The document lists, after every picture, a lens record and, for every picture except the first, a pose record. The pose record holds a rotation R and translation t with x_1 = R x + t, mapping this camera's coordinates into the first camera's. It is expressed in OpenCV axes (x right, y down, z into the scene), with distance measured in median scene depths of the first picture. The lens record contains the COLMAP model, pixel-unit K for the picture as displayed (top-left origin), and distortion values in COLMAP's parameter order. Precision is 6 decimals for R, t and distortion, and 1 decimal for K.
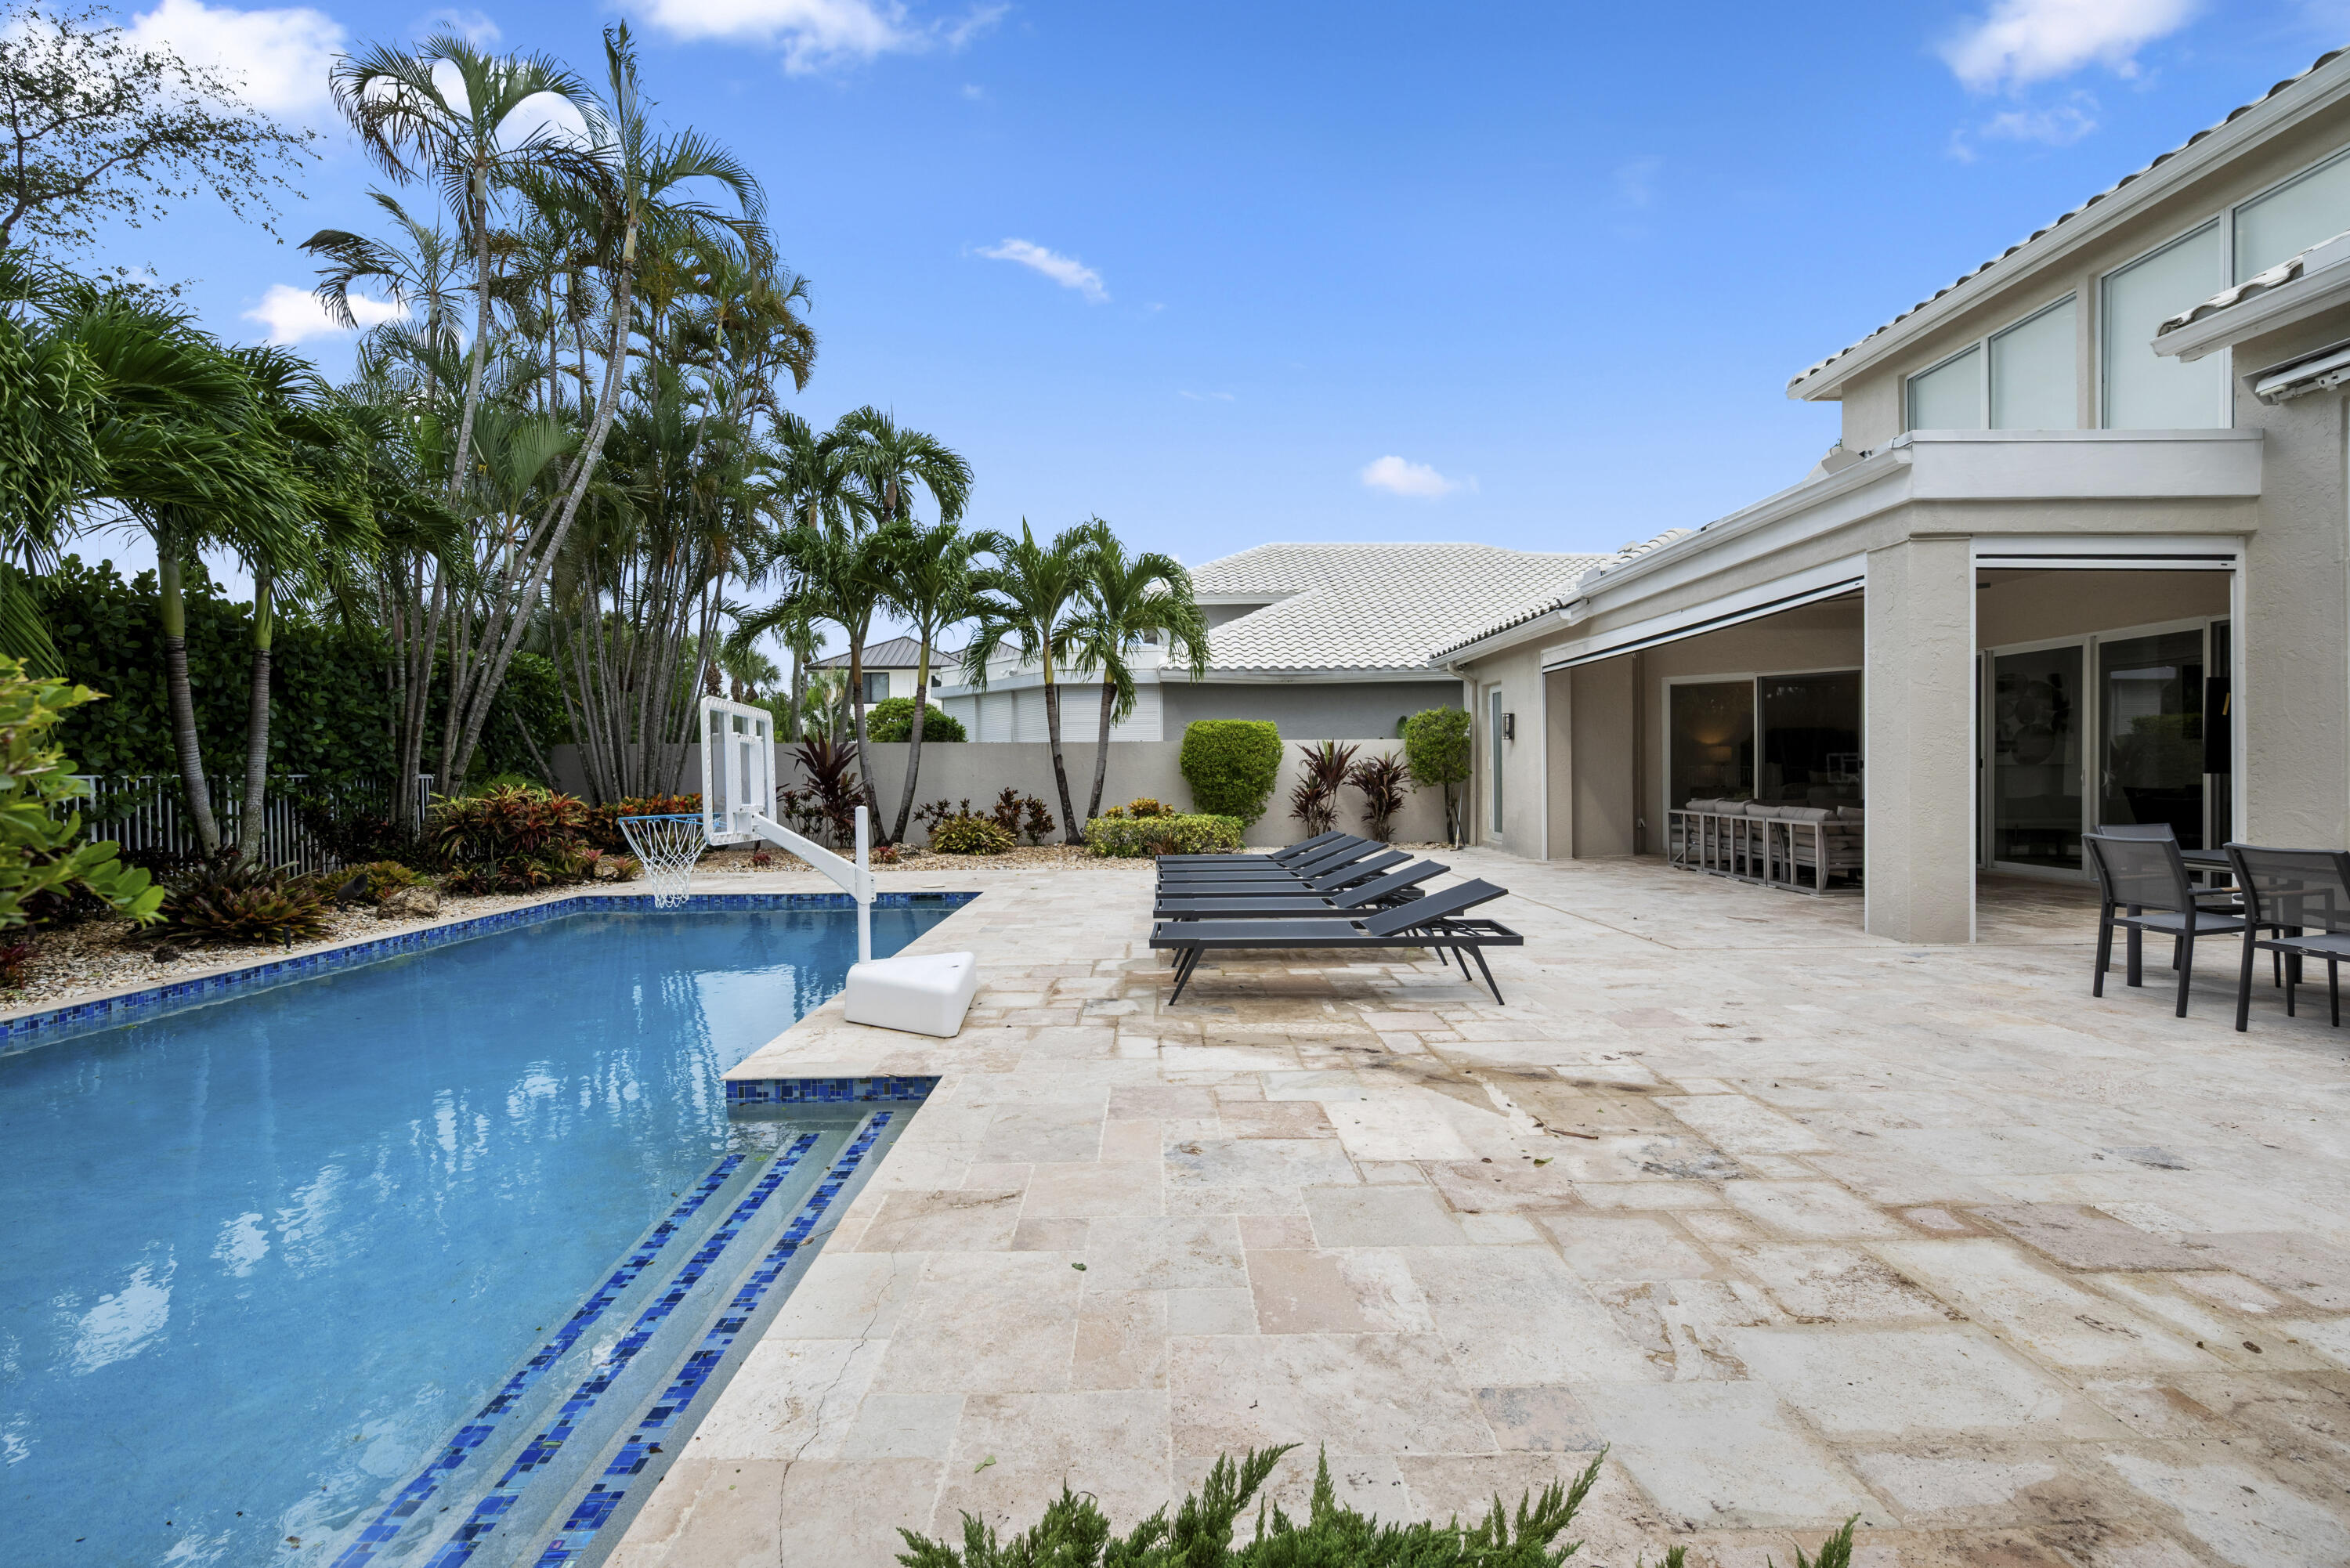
lens RADIAL K [[1028.7, 0, 1175.0], [0, 1028.7, 784.0], [0, 0, 1]] dist [0.000001, 0.000218]
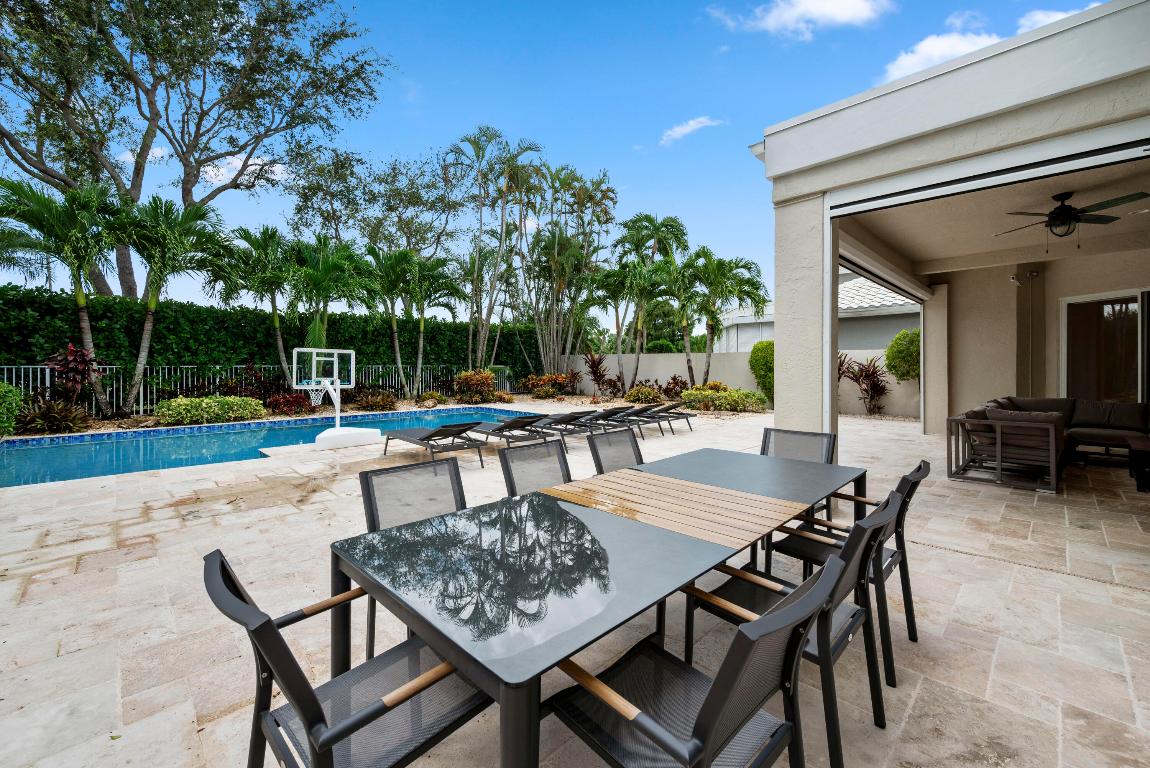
lens RADIAL K [[468.1, 0, 573.9], [0, 468.1, 367.9], [0, 0, 1]] dist [0.000250, 0.000278]
pose [[0.690137, 0.015000, -0.723524, 1.596340], [-0.016589, 0.999850, 0.004905, -0.043519], [0.723489, 0.008618, 0.690282, 0.635405]]
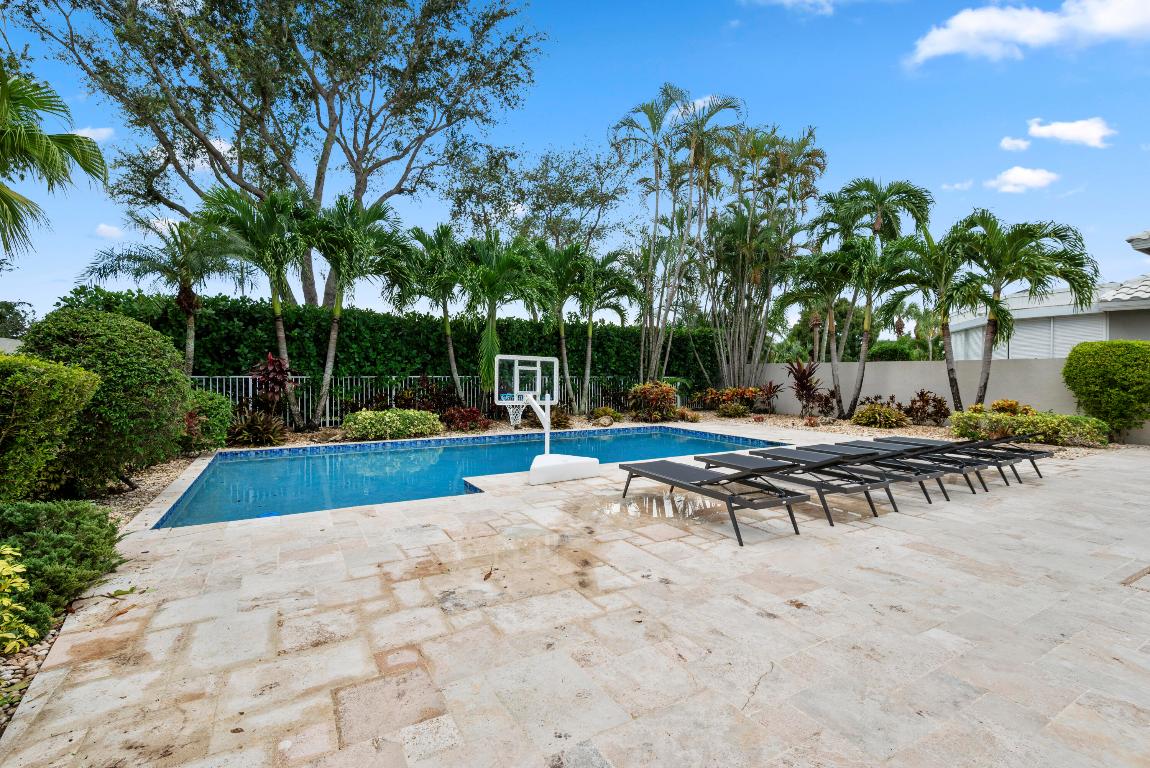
lens RADIAL K [[503.5, 0, 575.0], [0, 503.5, 384.0], [0, 0, 1]] dist [0.000001, 0.000218]
pose [[0.483132, 0.025251, -0.875184, 1.043315], [-0.018144, 0.999658, 0.018826, -0.035507], [0.875360, 0.006784, 0.483425, 0.549239]]
